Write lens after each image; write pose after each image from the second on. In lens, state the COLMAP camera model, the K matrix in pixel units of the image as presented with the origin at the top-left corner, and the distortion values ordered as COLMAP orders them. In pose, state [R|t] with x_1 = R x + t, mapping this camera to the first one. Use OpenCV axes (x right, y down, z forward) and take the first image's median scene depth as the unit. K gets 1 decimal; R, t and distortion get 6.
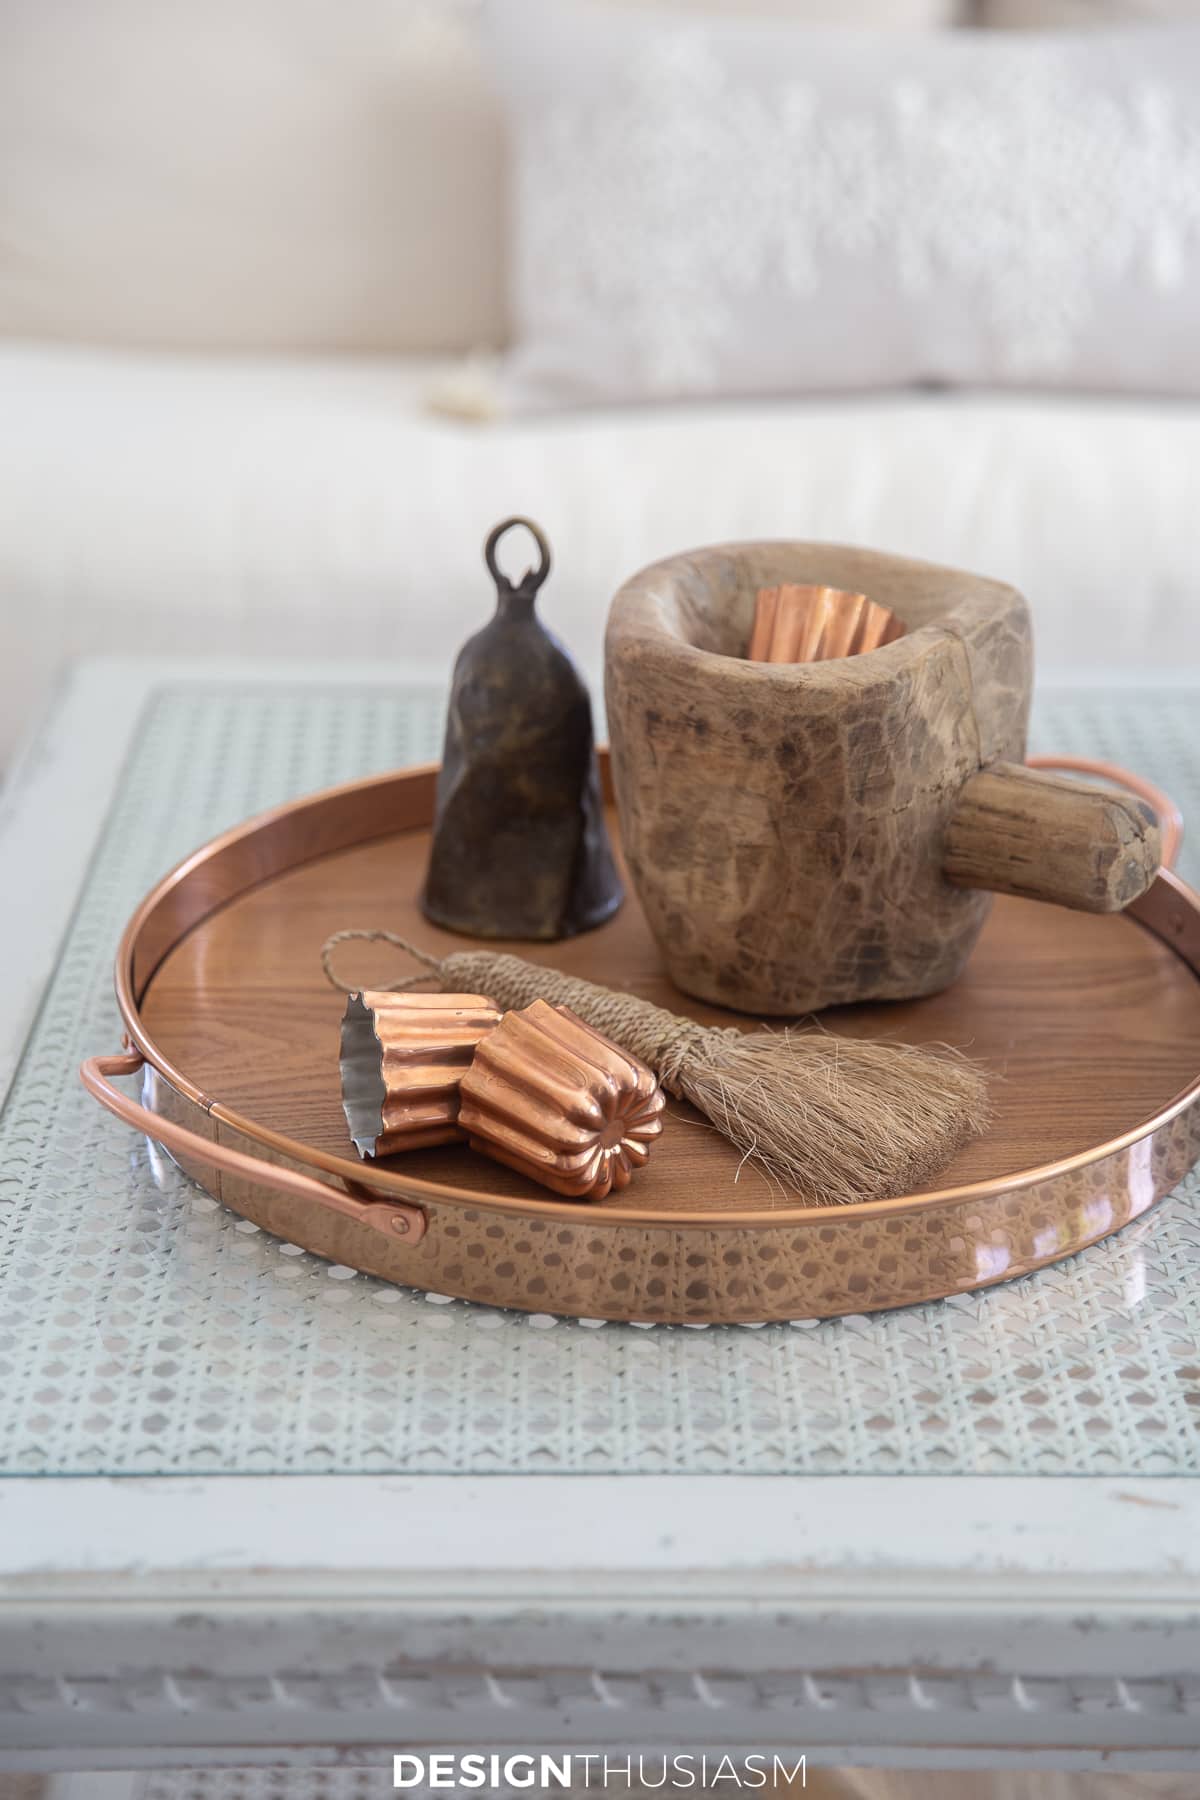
lens RADIAL K [[3042.4, 0, 595.3], [0, 3042.4, 897.2], [0, 0, 1]] dist [0.035773, 0.000000]
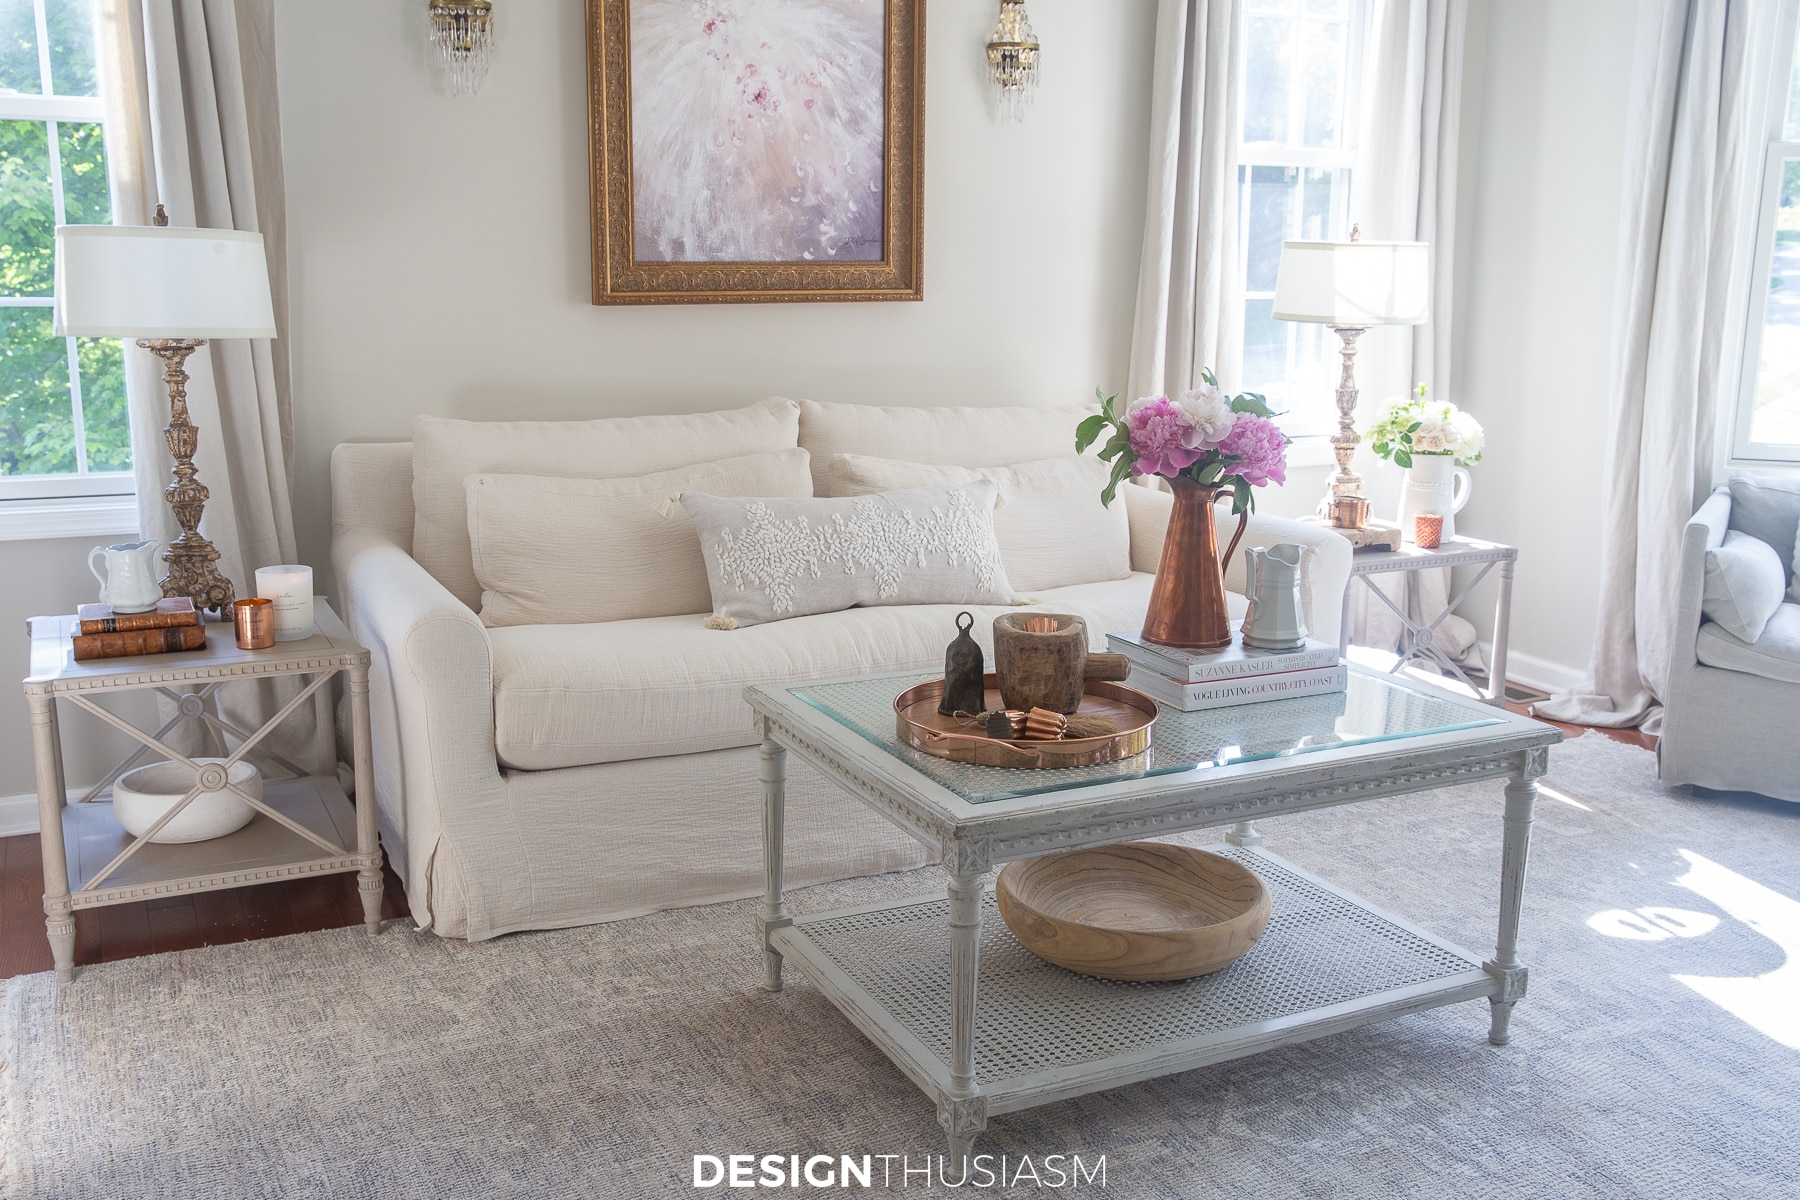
lens RADIAL K [[1785.2, 0, 900.8], [0, 1785.2, 596.6], [0, 0, 1]] dist [-0.019413, 0.000000]
pose [[0.893258, -0.085182, 0.441400, -1.235516], [0.178214, 0.968532, -0.173742, 0.275004], [-0.412710, 0.233860, 0.880330, -1.161515]]
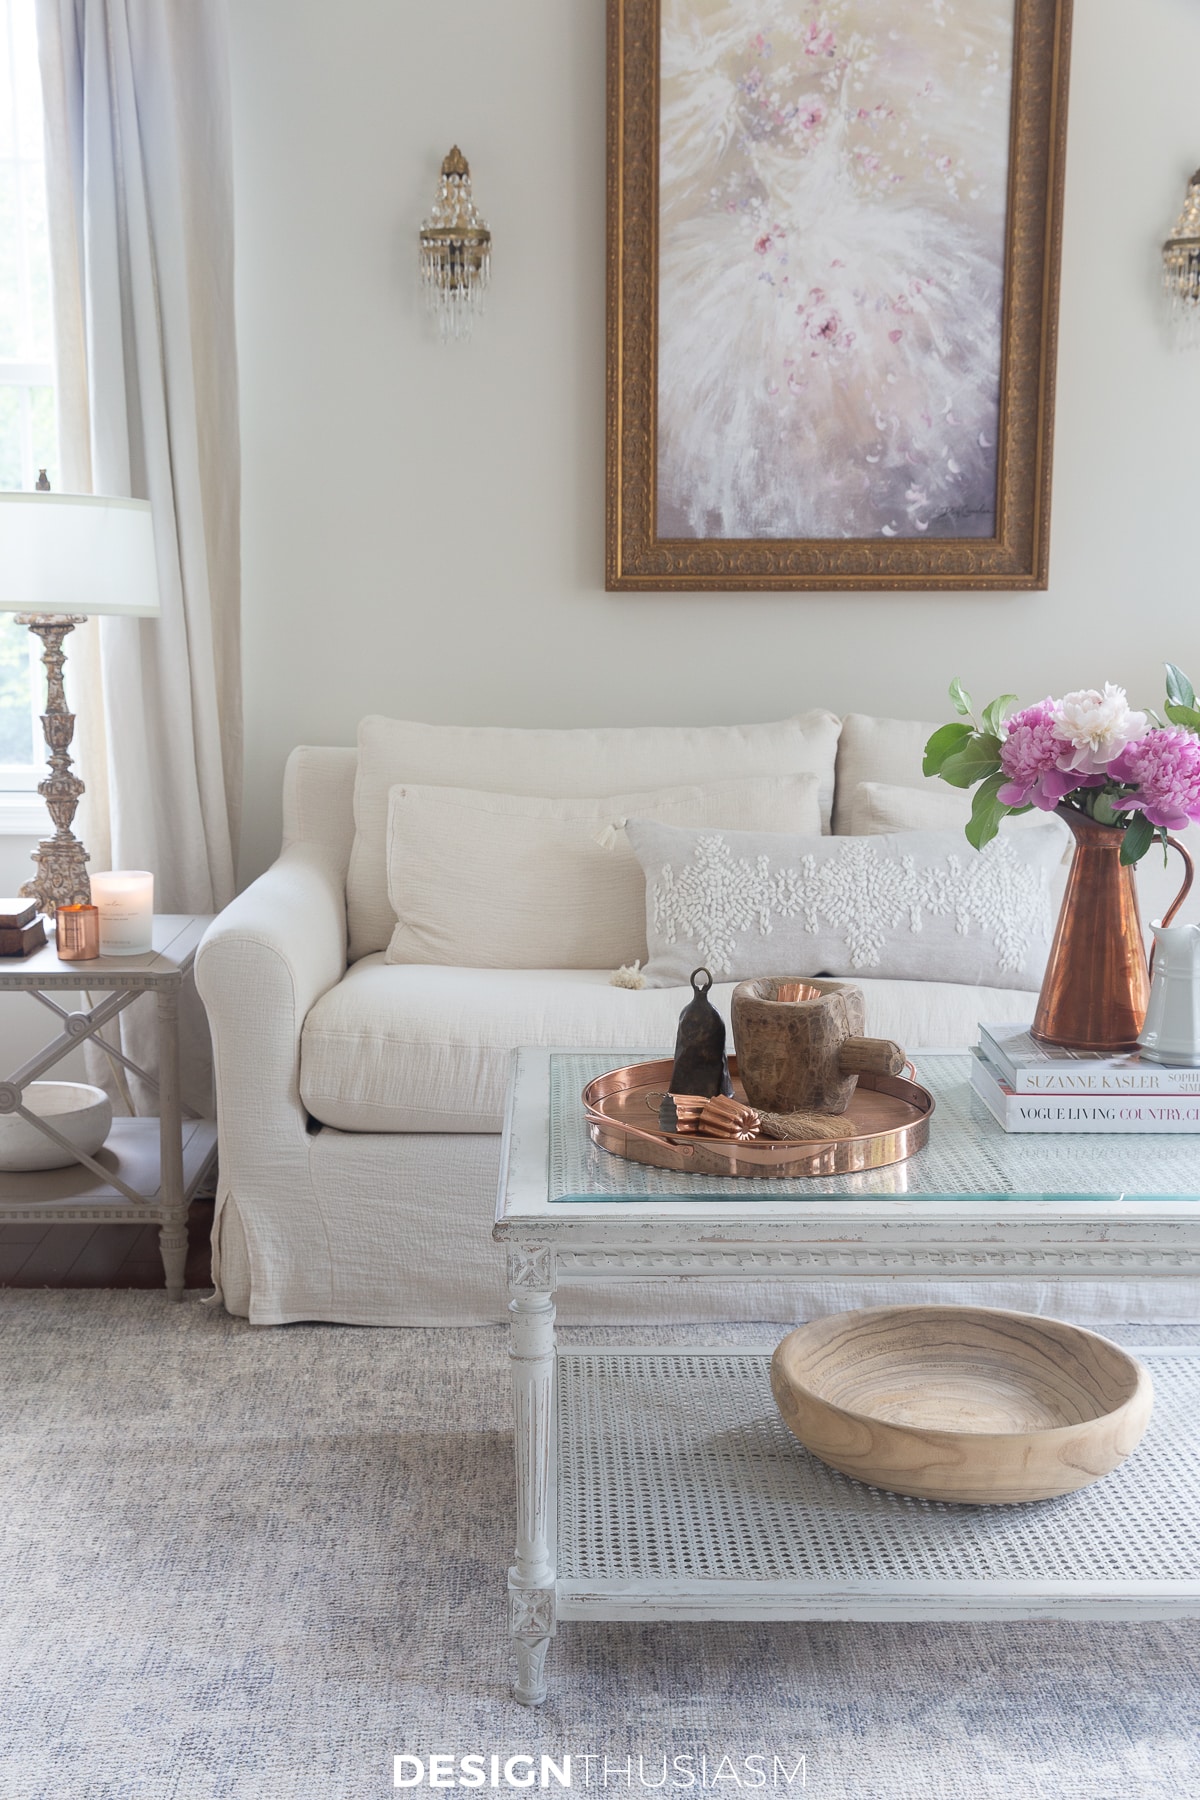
lens RADIAL K [[2233.5, 0, 597.0], [0, 2233.5, 908.9], [0, 0, 1]] dist [0.060327, 0.000000]
pose [[0.999859, -0.003710, 0.016396, -0.182429], [0.007764, 0.966991, -0.254692, 0.431770], [-0.014910, 0.254783, 0.966883, -1.339264]]
